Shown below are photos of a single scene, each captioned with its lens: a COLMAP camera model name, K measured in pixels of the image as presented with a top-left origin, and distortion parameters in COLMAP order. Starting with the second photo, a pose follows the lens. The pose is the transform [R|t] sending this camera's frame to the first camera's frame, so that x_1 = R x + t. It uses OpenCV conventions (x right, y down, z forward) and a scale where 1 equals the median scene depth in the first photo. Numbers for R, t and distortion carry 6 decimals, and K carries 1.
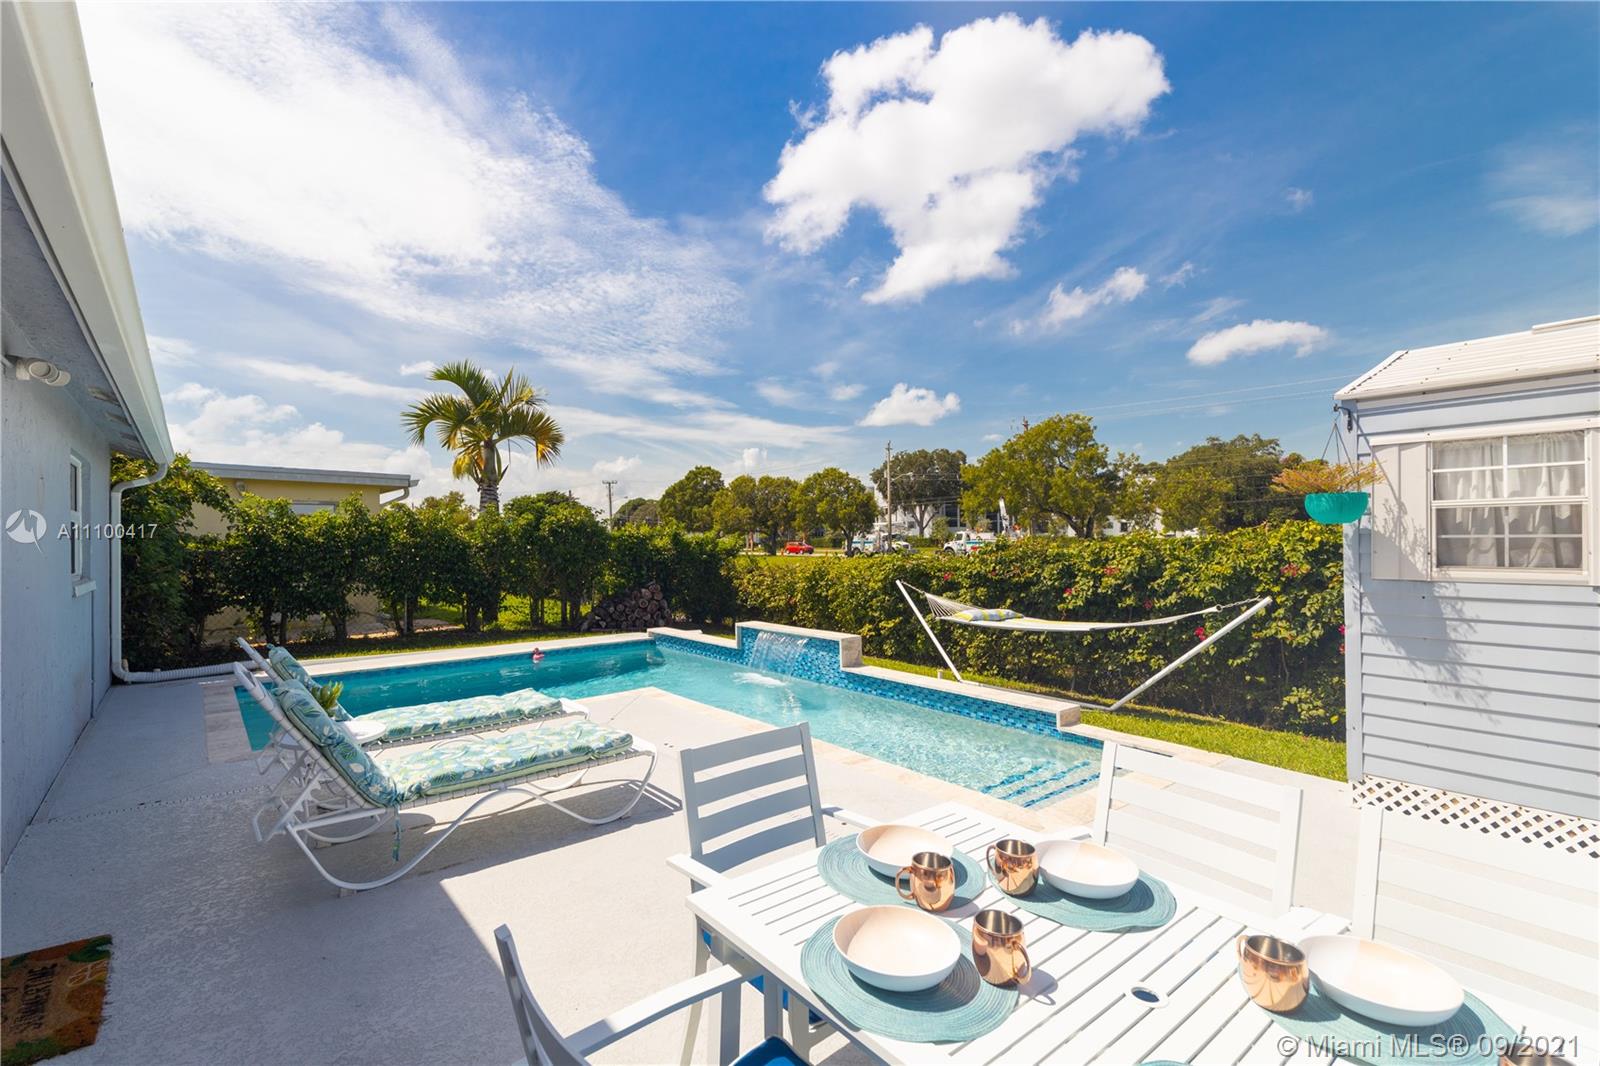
lens RADIAL K [[705.7, 0, 802.9], [0, 705.7, 526.8], [0, 0, 1]] dist [0.059421, -0.014803]
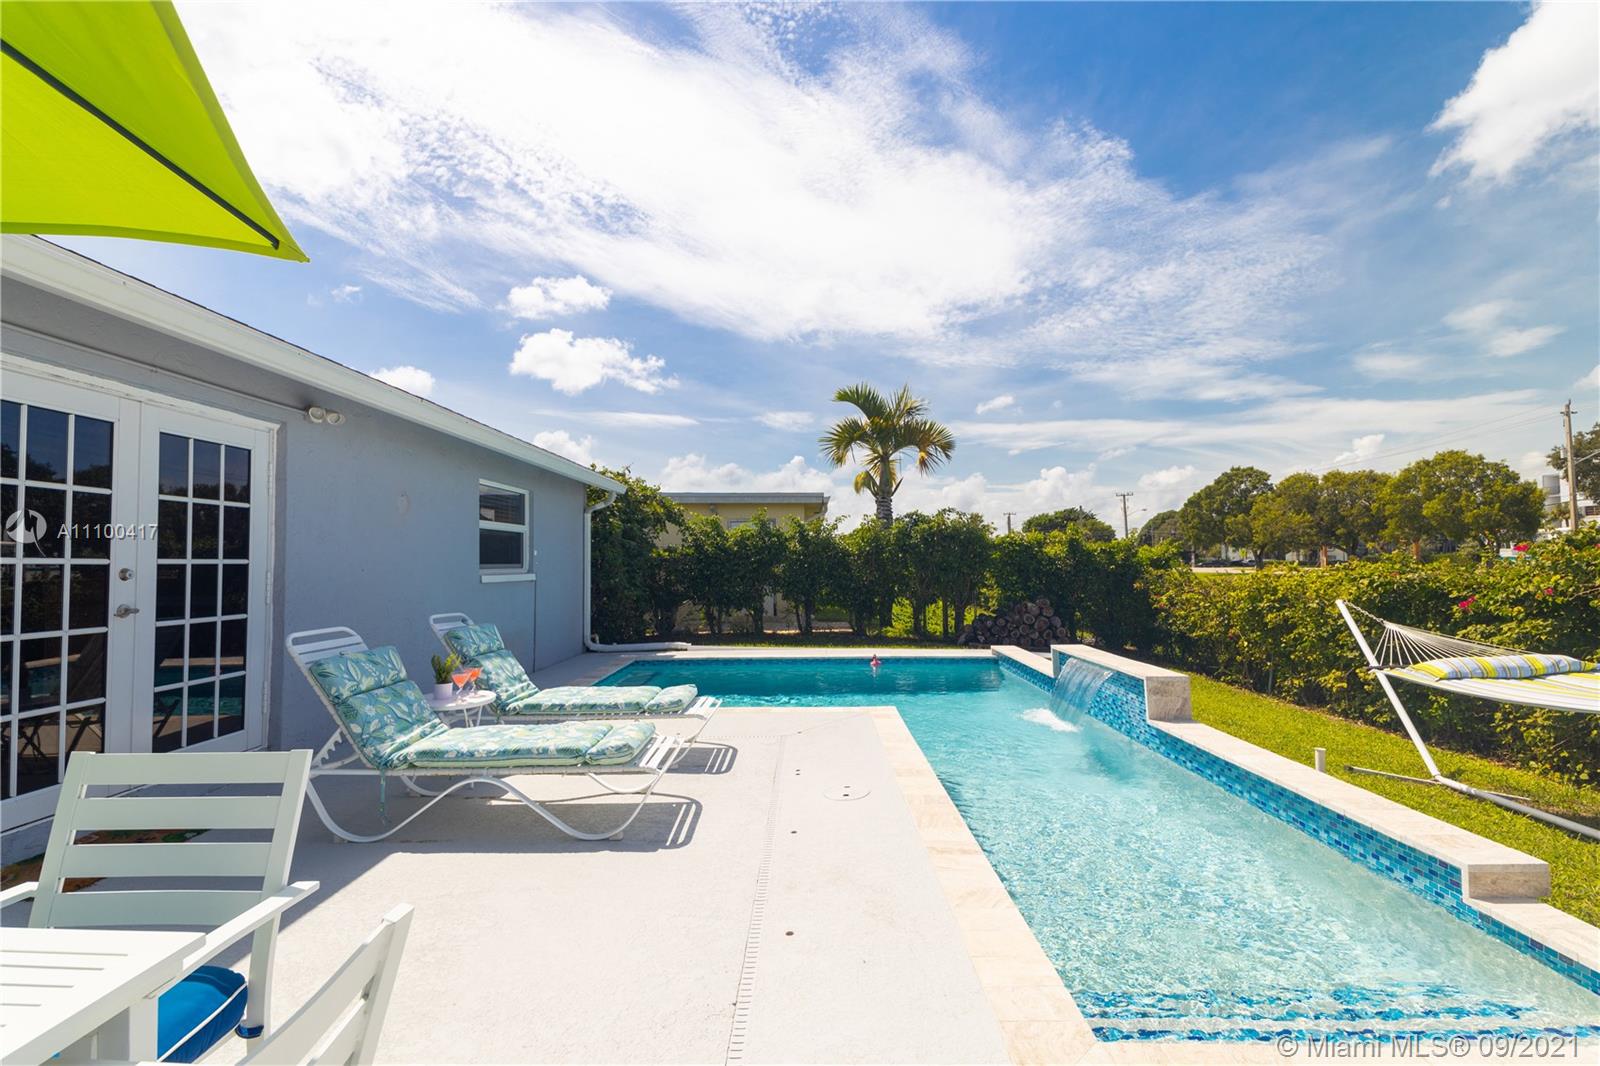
lens RADIAL K [[705.7, 0, 796.9], [0, 705.7, 535.9], [0, 0, 1]] dist [0.059421, -0.014803]
pose [[0.751928, -0.025775, -0.658741, 0.171881], [0.017217, 0.999662, -0.019462, 0.019579], [0.659020, 0.003292, 0.752118, 0.166988]]
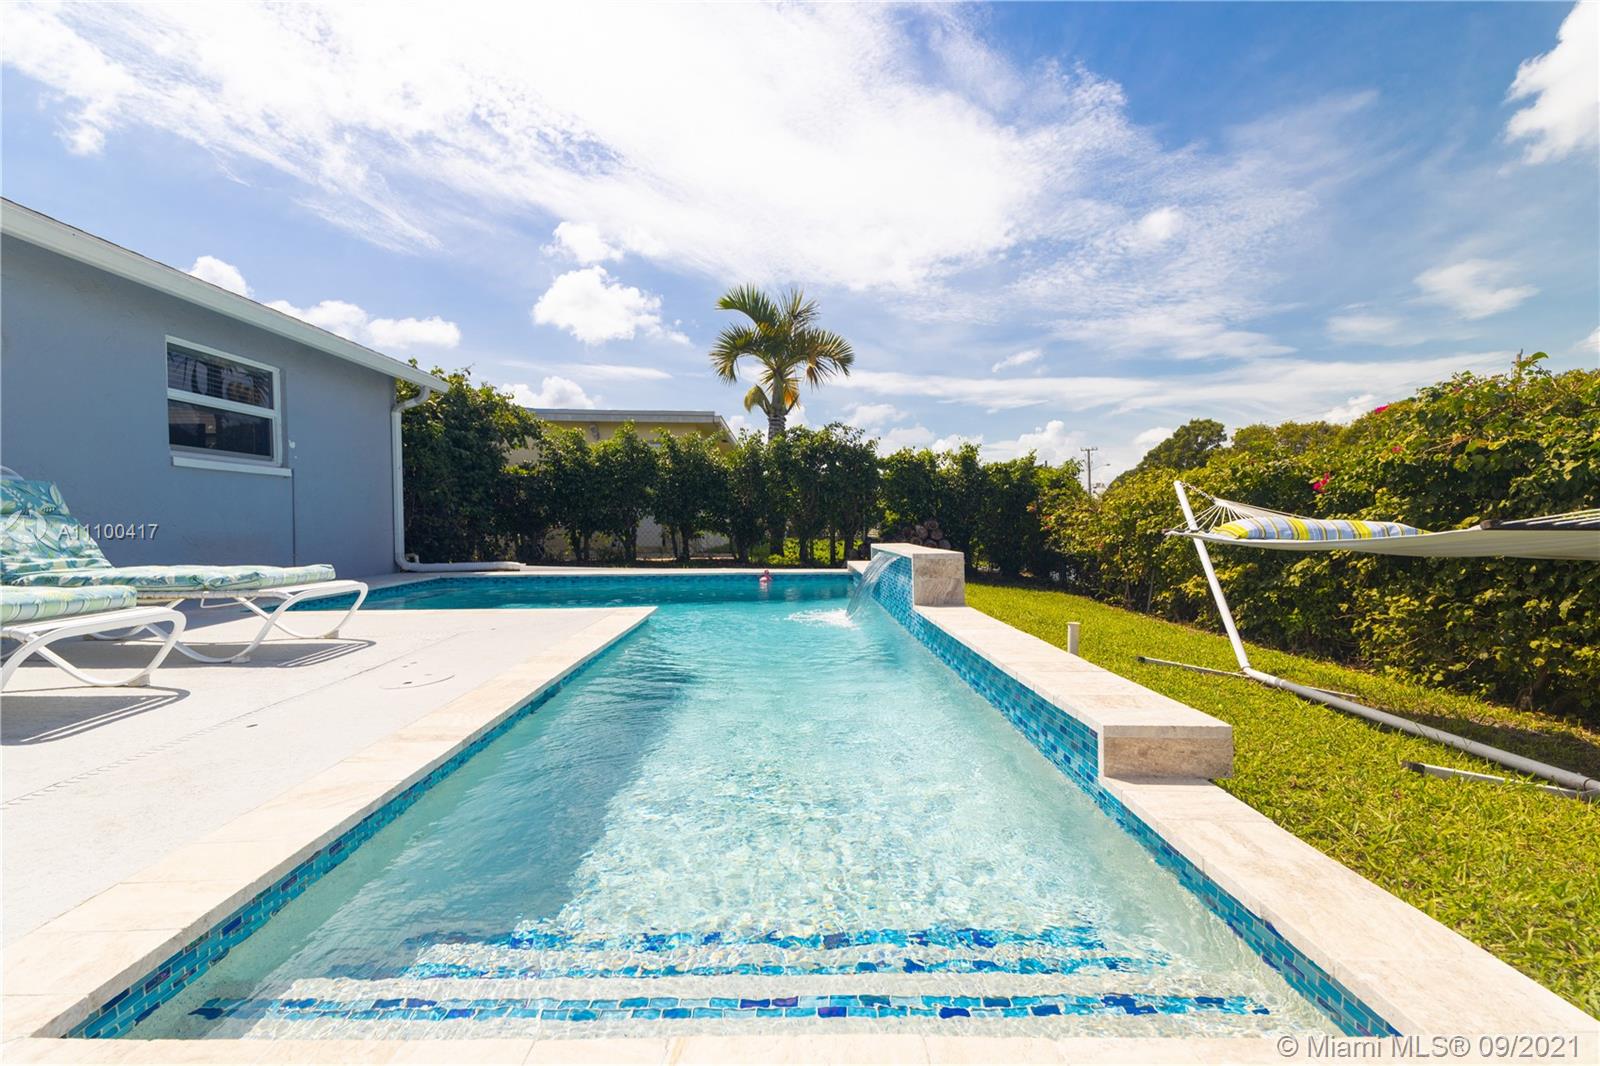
lens RADIAL K [[705.7, 0, 800.5], [0, 705.7, 553.2], [0, 0, 1]] dist [0.059421, -0.014803]
pose [[0.776444, 0.030340, -0.629456, 0.219349], [0.013064, 0.997851, 0.064212, 0.078337], [0.630051, -0.058081, 0.774379, 0.336128]]
